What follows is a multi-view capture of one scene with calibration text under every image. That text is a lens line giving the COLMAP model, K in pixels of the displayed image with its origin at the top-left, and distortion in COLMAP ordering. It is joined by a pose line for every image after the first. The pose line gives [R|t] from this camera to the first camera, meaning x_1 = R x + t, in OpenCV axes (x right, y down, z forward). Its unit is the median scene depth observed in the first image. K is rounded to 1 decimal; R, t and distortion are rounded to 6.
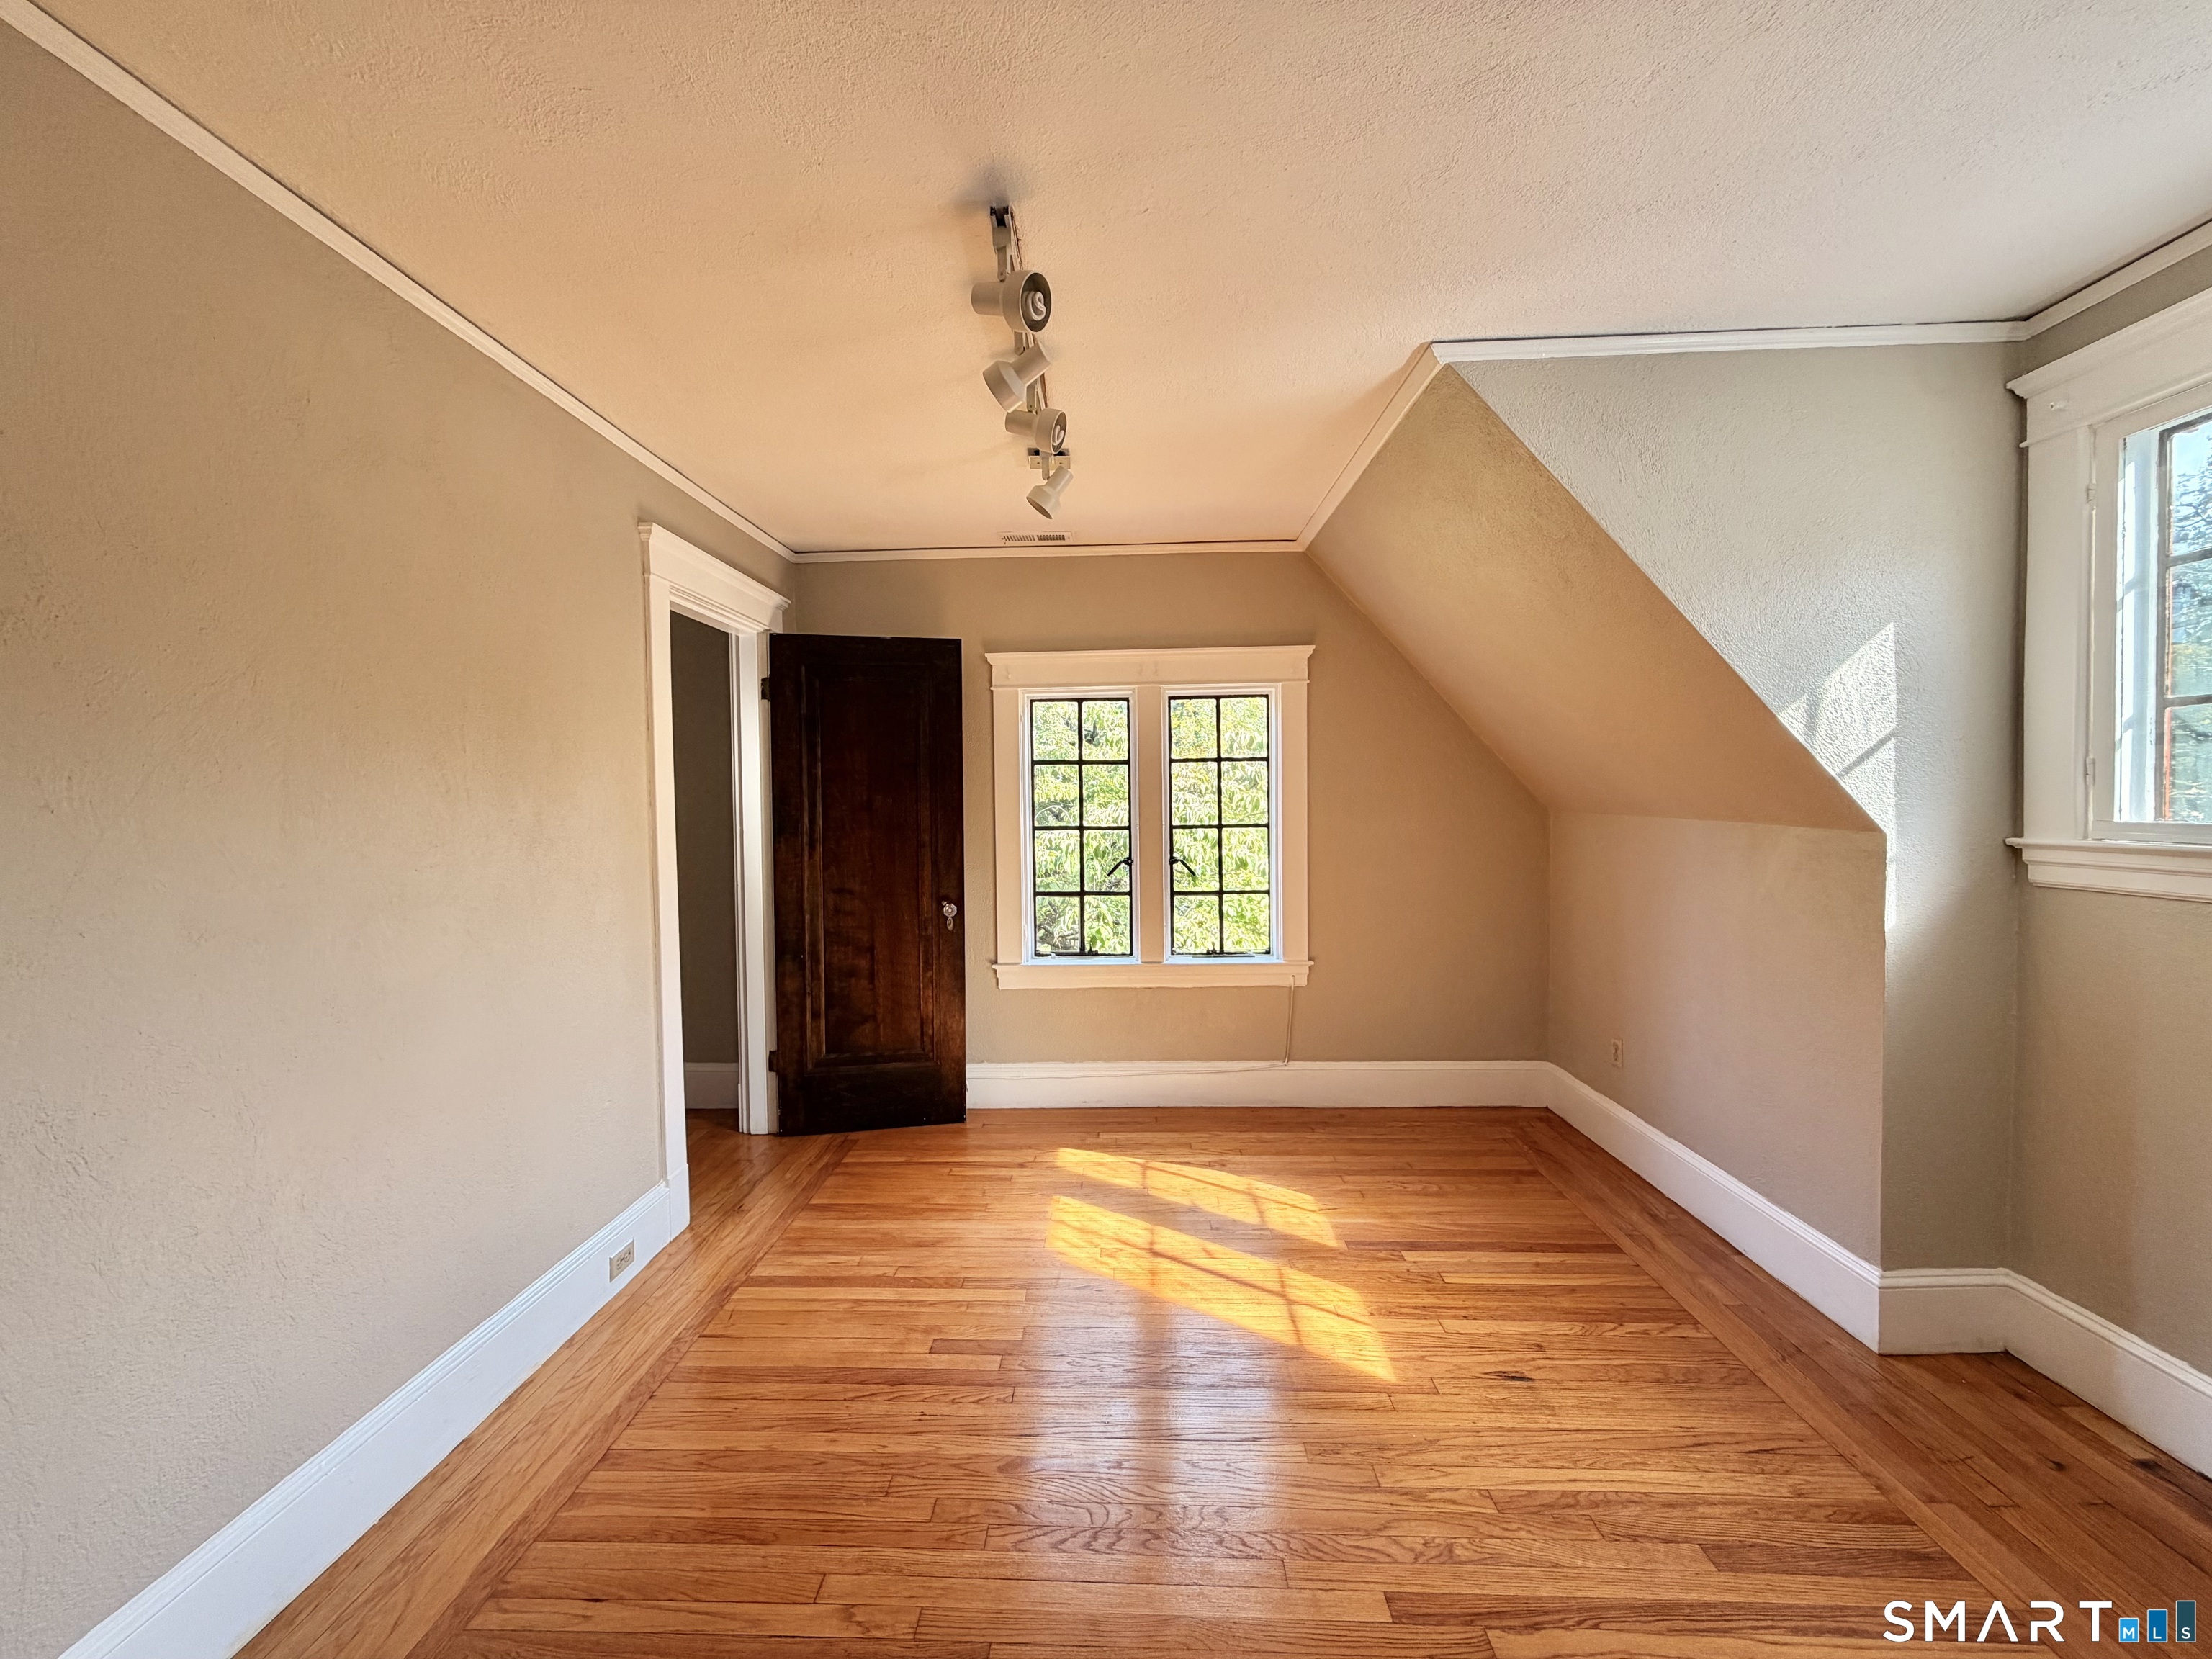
lens RADIAL K [[887.3, 0, 1106.0], [0, 887.3, 829.5], [0, 0, 1]] dist [-0.000665, 0.000334]
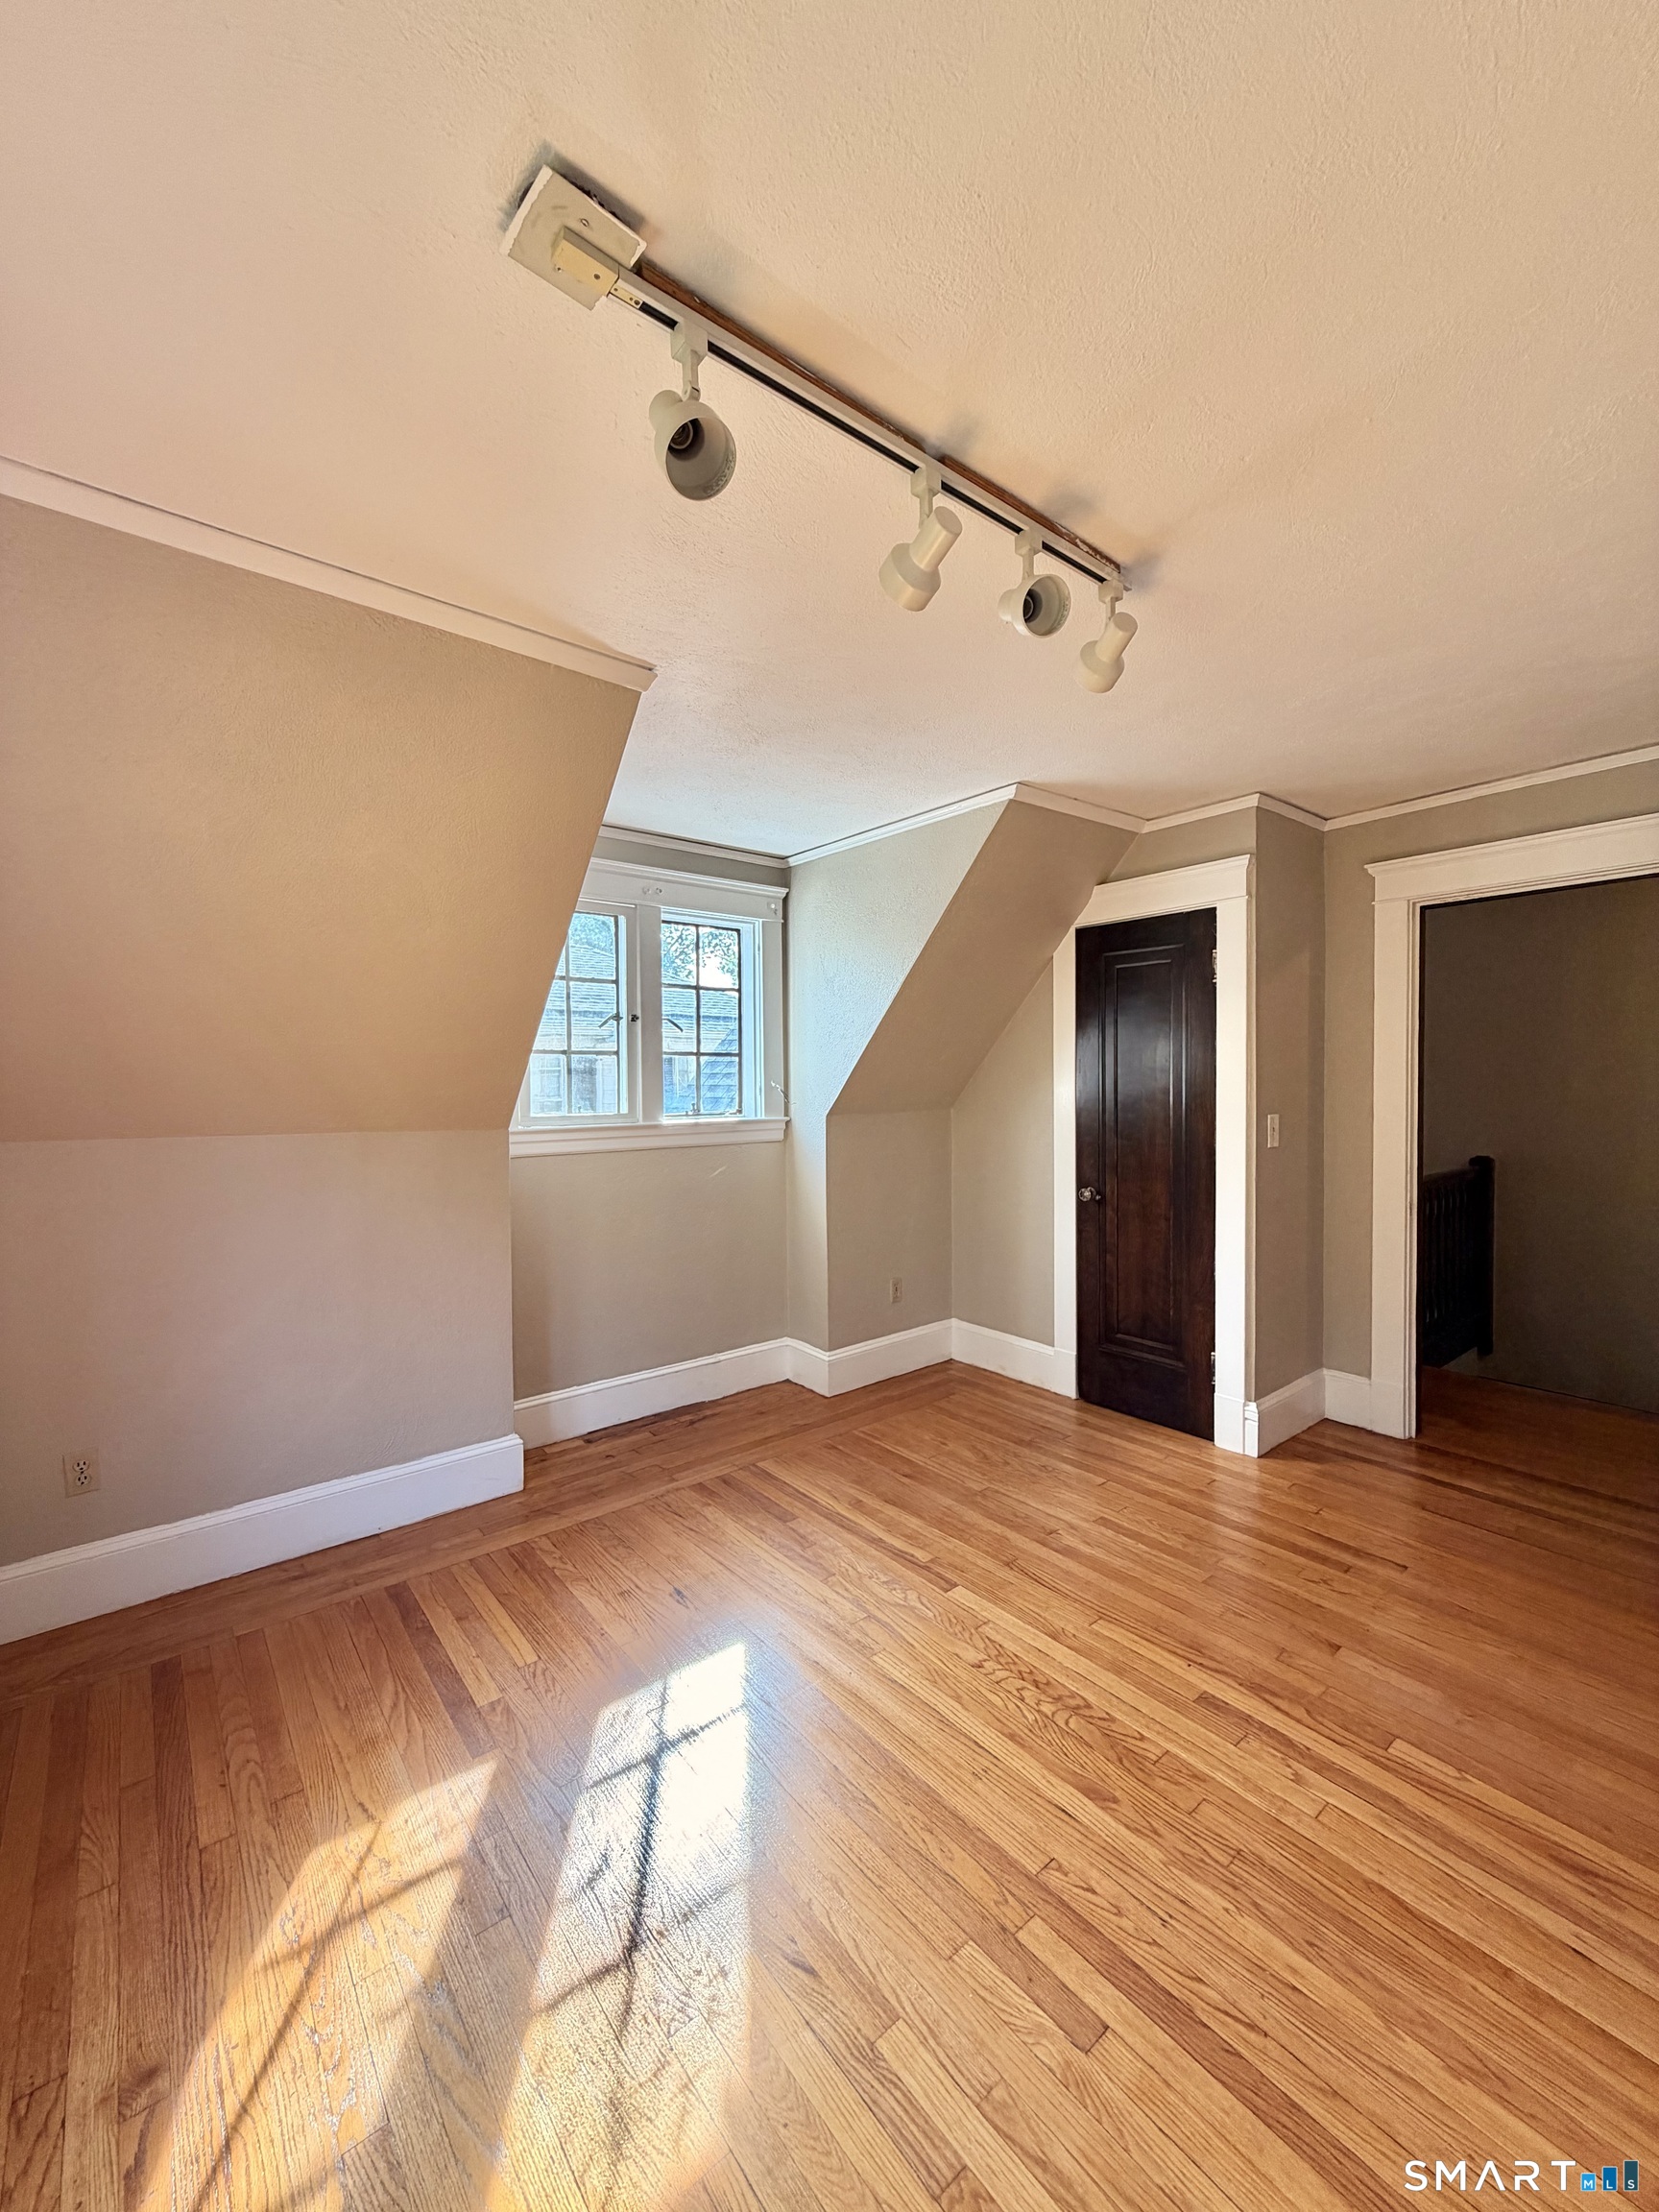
lens RADIAL K [[887.3, 0, 827.2], [0, 887.3, 1100.4], [0, 0, 1]] dist [-0.000665, 0.000334]
pose [[-0.655982, -0.003902, 0.754766, -0.517917], [0.040396, 0.998372, 0.040271, -0.074964], [-0.753695, 0.056907, -0.654756, 1.476908]]
